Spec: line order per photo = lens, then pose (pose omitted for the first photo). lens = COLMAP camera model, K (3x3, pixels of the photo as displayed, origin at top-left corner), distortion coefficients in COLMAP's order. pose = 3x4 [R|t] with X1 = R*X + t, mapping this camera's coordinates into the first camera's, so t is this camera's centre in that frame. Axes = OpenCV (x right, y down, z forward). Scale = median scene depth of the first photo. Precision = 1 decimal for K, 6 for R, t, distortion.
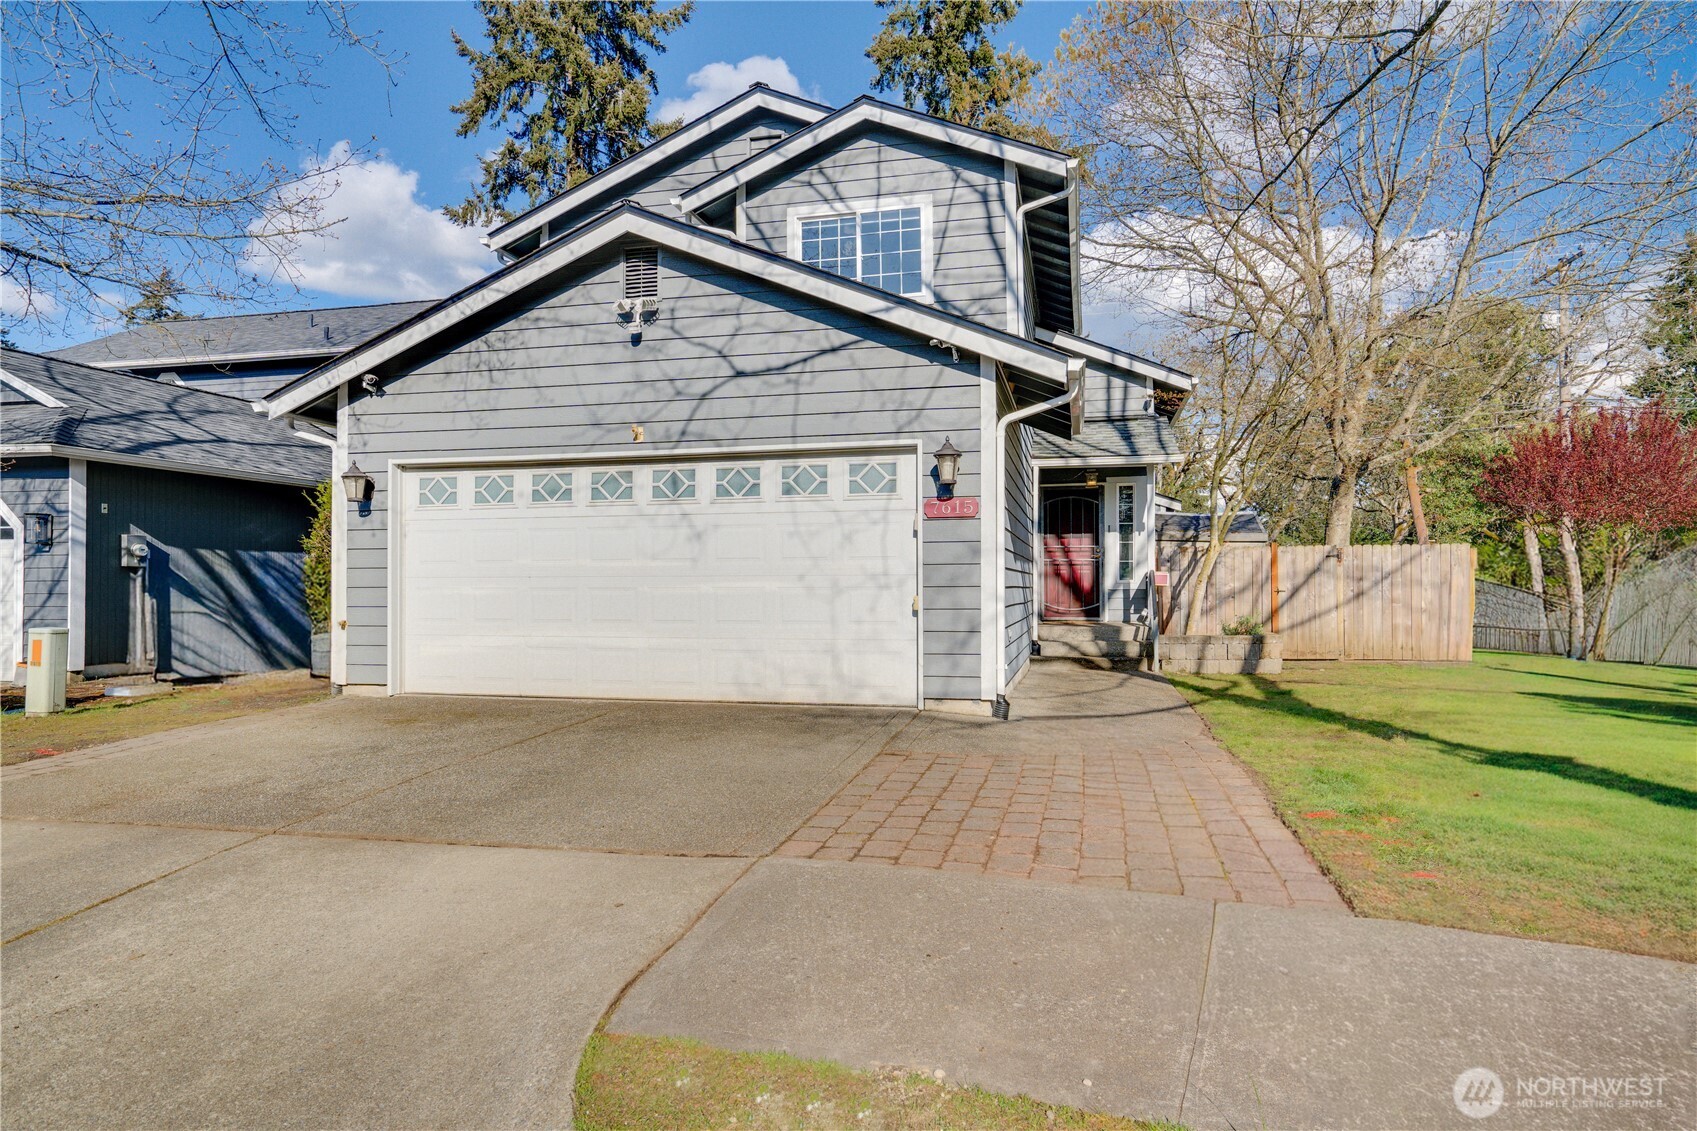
lens RADIAL K [[1023.2, 0, 775.7], [0, 1023.2, 570.2], [0, 0, 1]] dist [-0.004224, 0.002194]
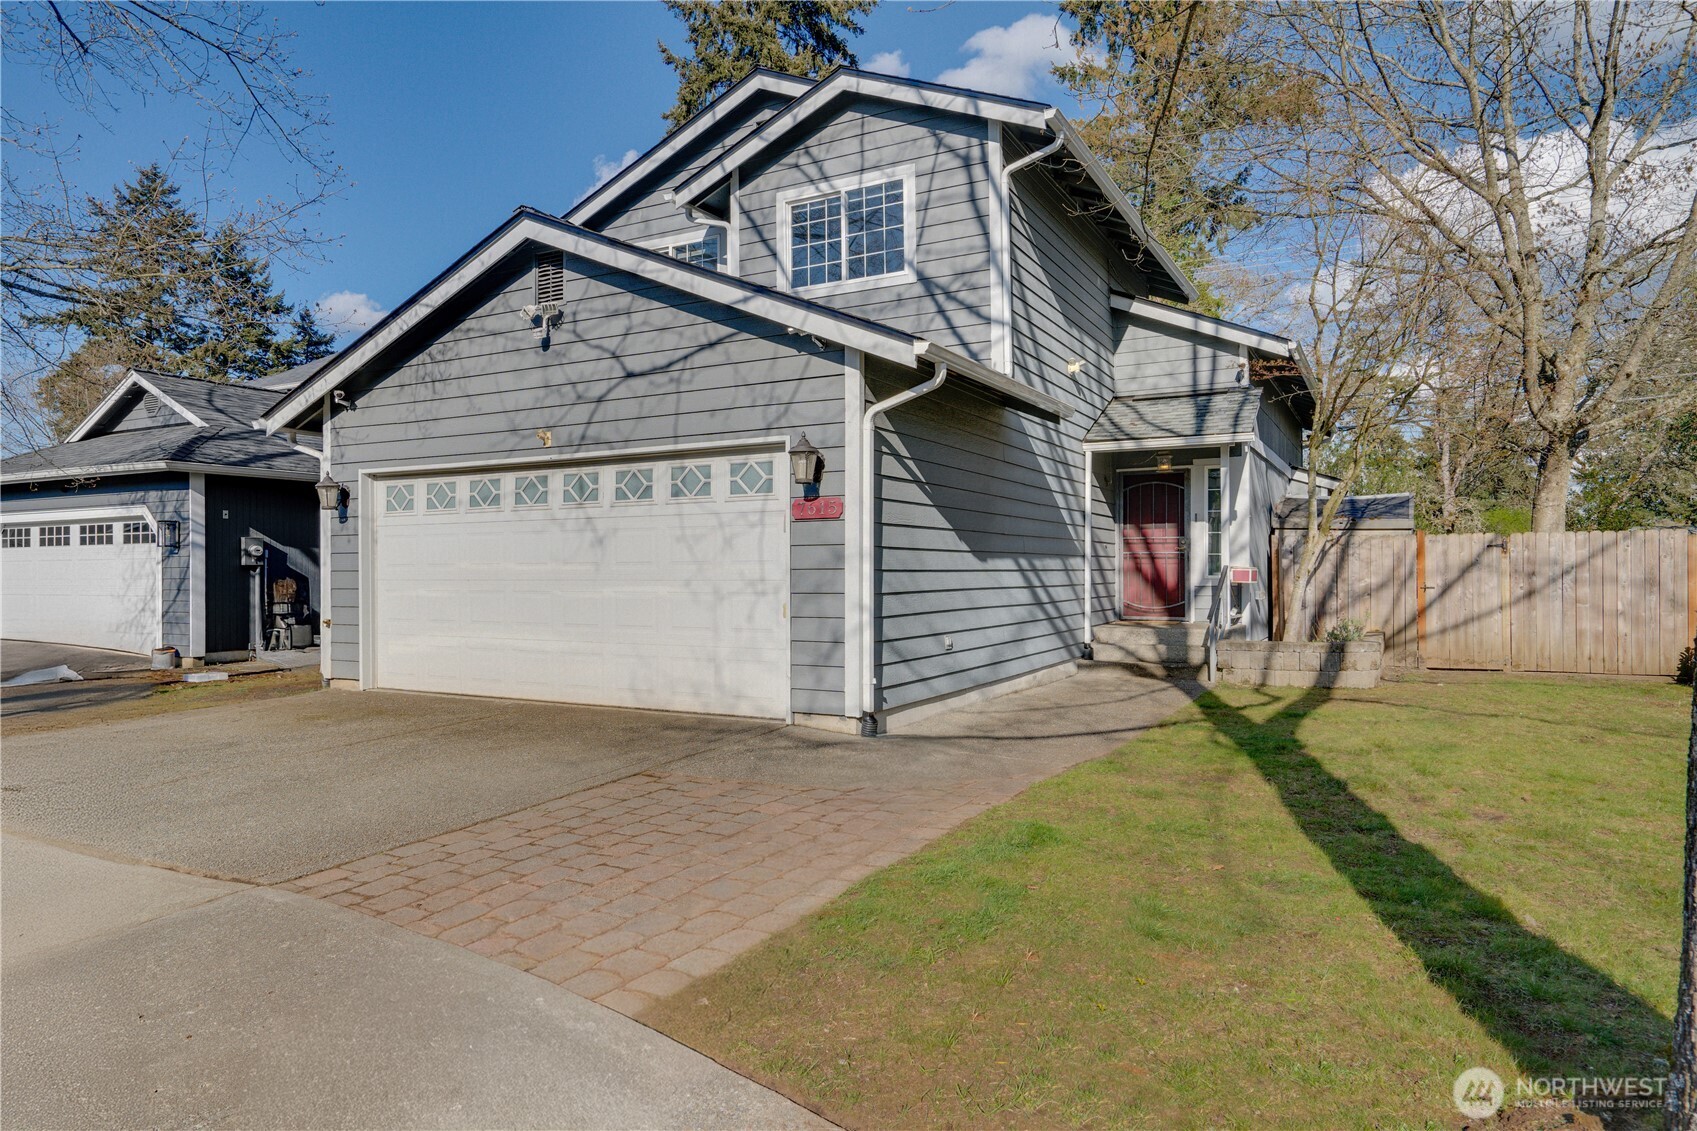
lens RADIAL K [[1023.2, 0, 846.6], [0, 1023.2, 569.2], [0, 0, 1]] dist [-0.004224, 0.002194]
pose [[0.966144, -0.001085, -0.258001, 0.333054], [0.005754, 0.999833, 0.017341, -0.016940], [0.257939, -0.018238, 0.965989, 0.083114]]
